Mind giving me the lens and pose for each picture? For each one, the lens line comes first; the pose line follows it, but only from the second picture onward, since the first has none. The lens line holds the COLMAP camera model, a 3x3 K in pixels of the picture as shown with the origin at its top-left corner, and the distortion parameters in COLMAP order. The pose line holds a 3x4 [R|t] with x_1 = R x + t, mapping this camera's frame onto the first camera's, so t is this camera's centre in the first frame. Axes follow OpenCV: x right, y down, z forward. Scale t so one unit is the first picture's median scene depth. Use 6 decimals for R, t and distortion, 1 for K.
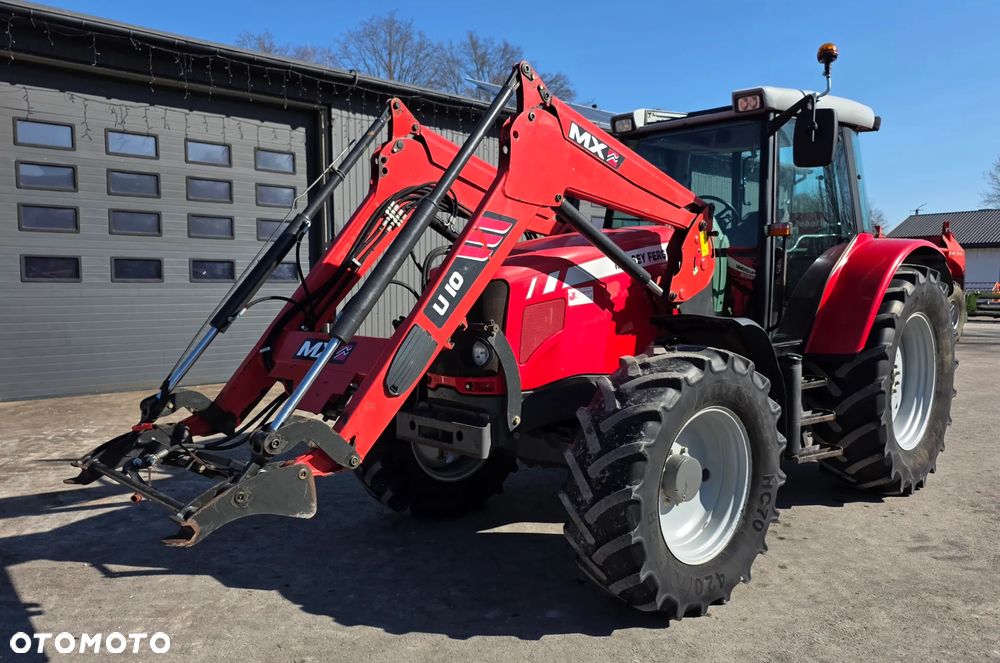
lens RADIAL K [[769.4, 0, 521.2], [0, 769.4, 344.0], [0, 0, 1]] dist [0.044398, -0.024606]
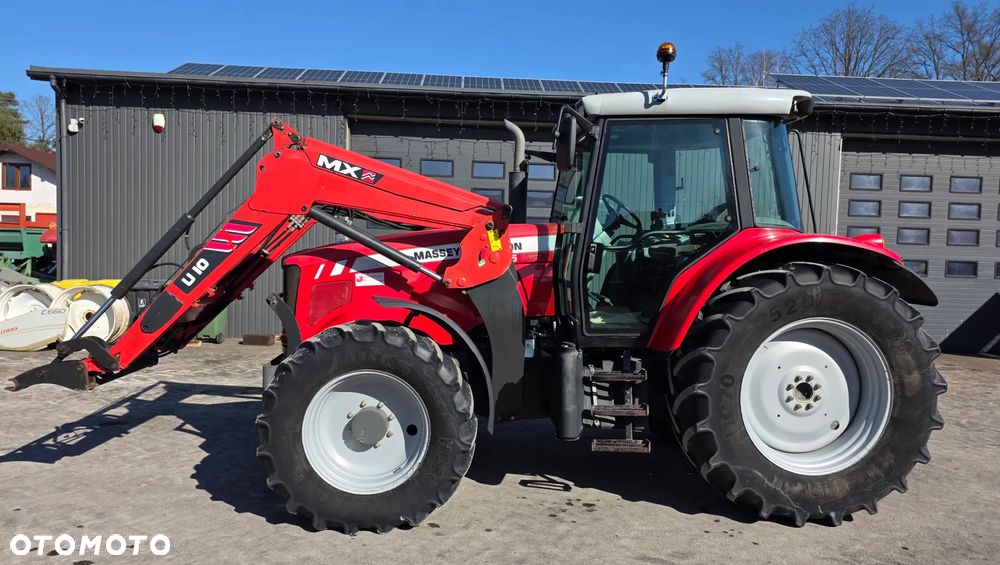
lens RADIAL K [[704.7, 0, 508.7], [0, 704.7, 288.5], [0, 0, 1]] dist [0.049271, -0.006854]
pose [[0.768614, 0.048271, -0.637889, 1.105892], [-0.079426, 0.996634, -0.020285, -0.044314], [0.634763, 0.066256, 0.769861, 0.235859]]
